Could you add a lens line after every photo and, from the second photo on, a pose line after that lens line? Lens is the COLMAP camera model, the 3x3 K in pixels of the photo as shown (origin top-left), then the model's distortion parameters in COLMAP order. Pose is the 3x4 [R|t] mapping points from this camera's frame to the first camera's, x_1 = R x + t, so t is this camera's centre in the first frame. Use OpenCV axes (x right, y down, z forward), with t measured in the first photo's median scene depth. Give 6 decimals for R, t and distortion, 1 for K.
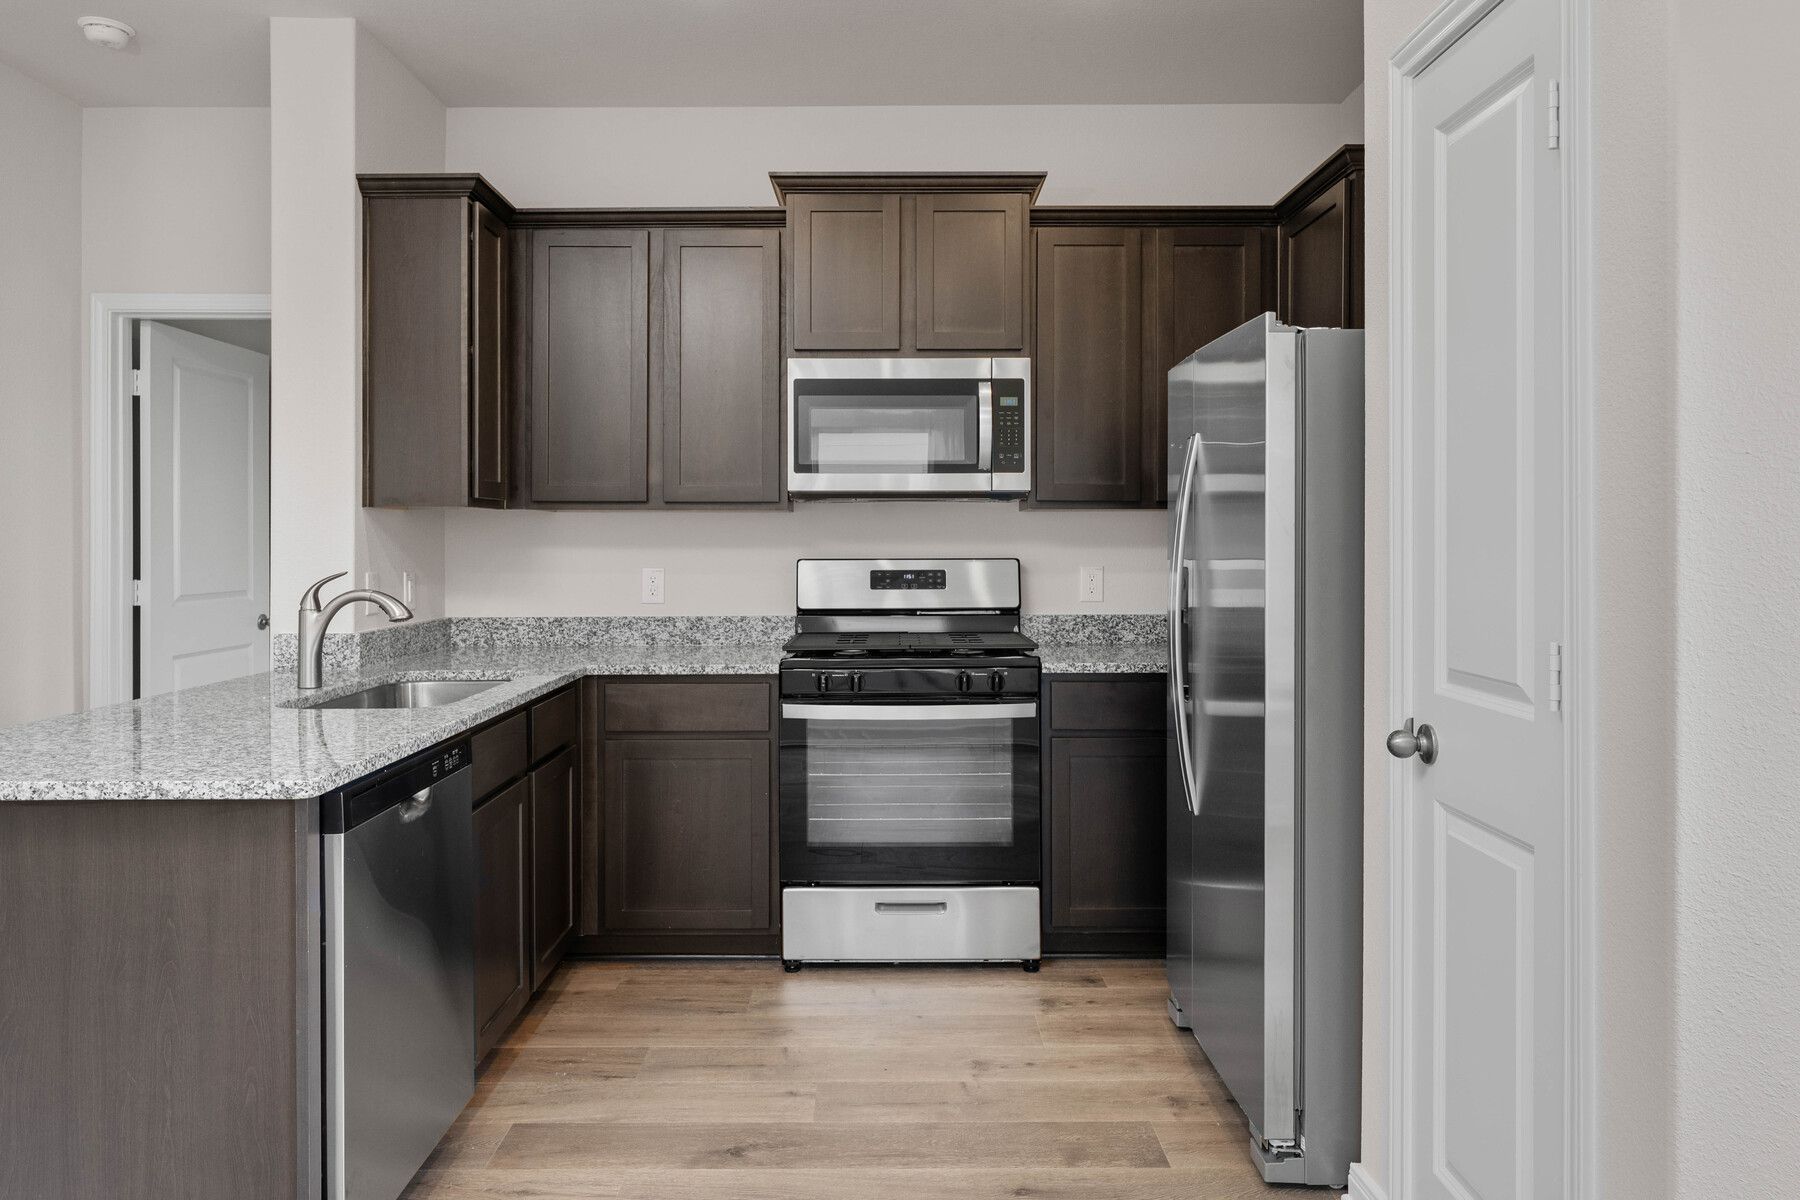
lens RADIAL K [[1193.2, 0, 886.4], [0, 1193.2, 537.7], [0, 0, 1]] dist [-0.001333, -0.001289]
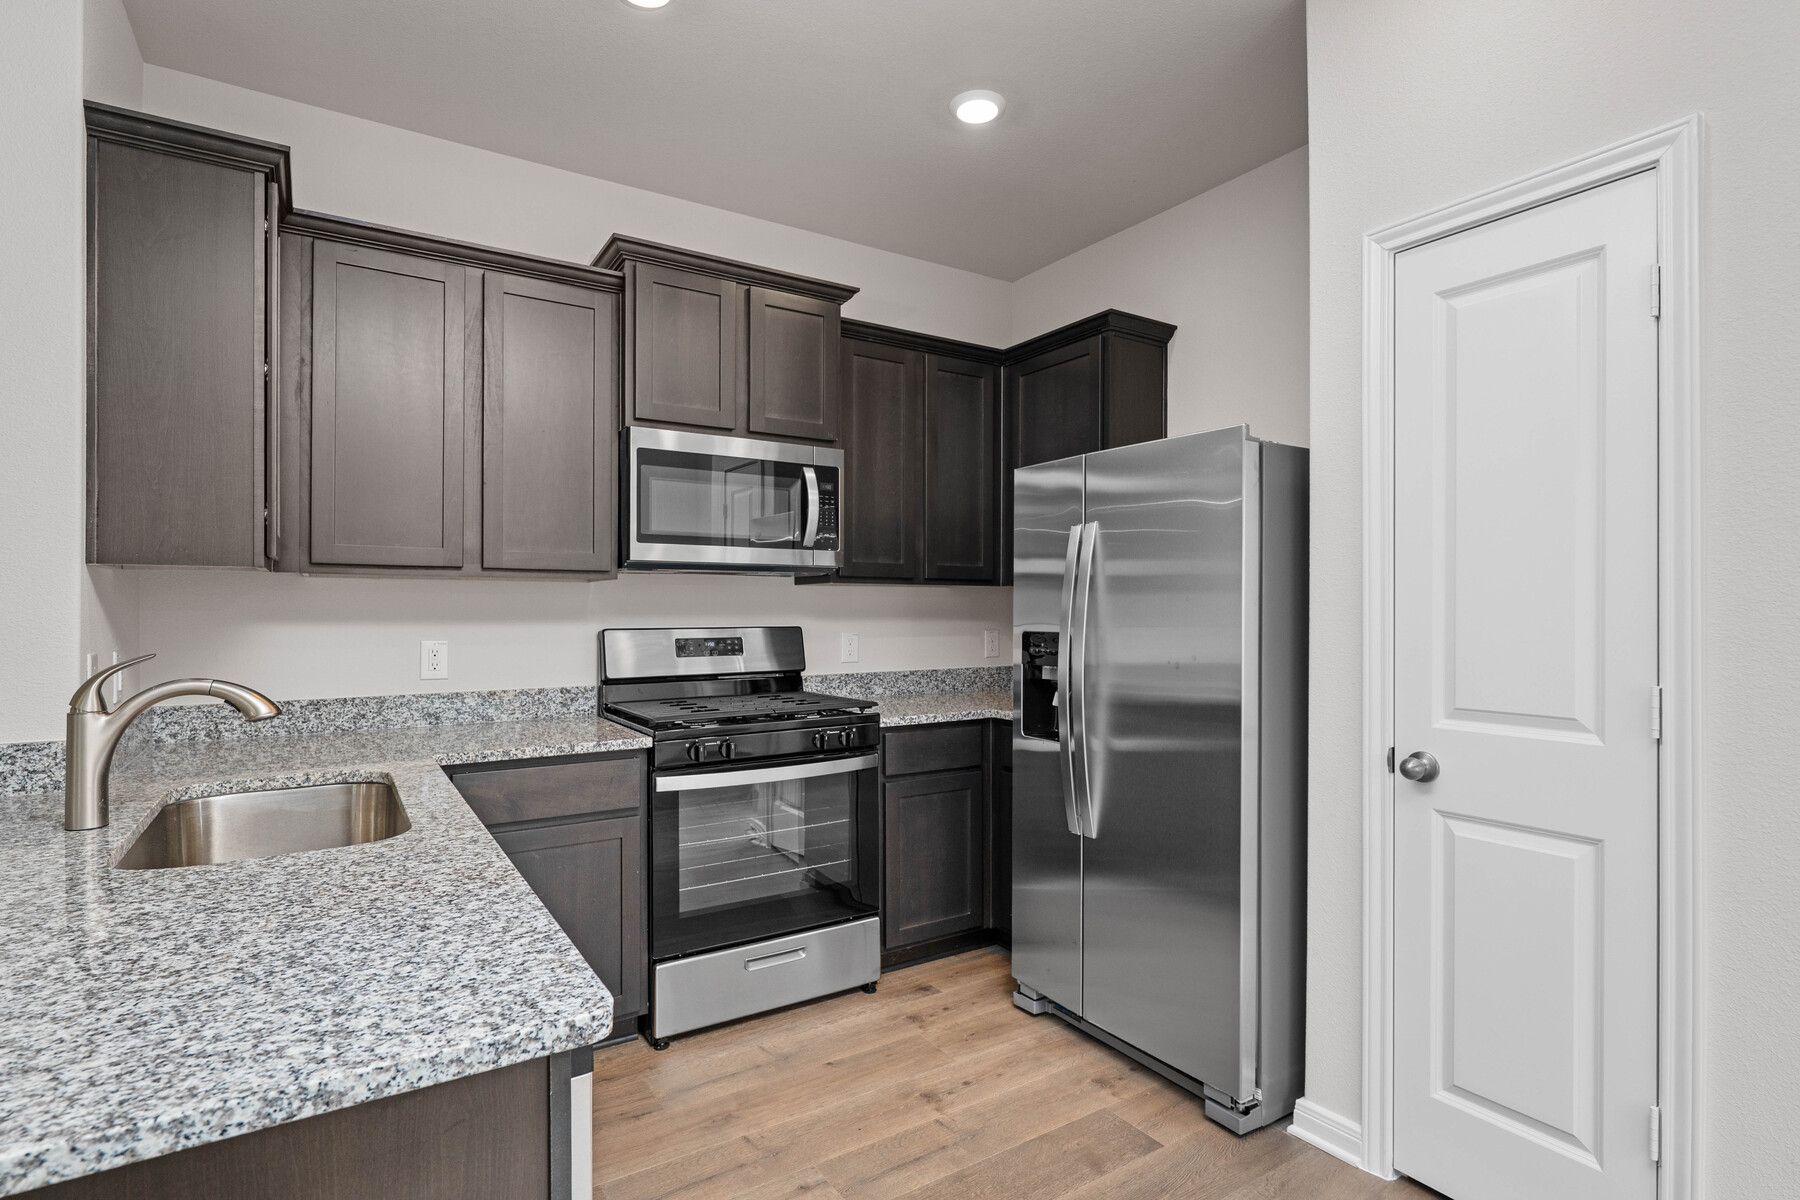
lens RADIAL K [[885.8, 0, 890.5], [0, 885.8, 608.8], [0, 0, 1]] dist [-0.001094, 0.000181]
pose [[0.843164, 0.001711, 0.537654, -0.315597], [-0.001815, 0.999998, -0.000336, 0.000971], [-0.537654, -0.000692, 0.843165, 0.283860]]
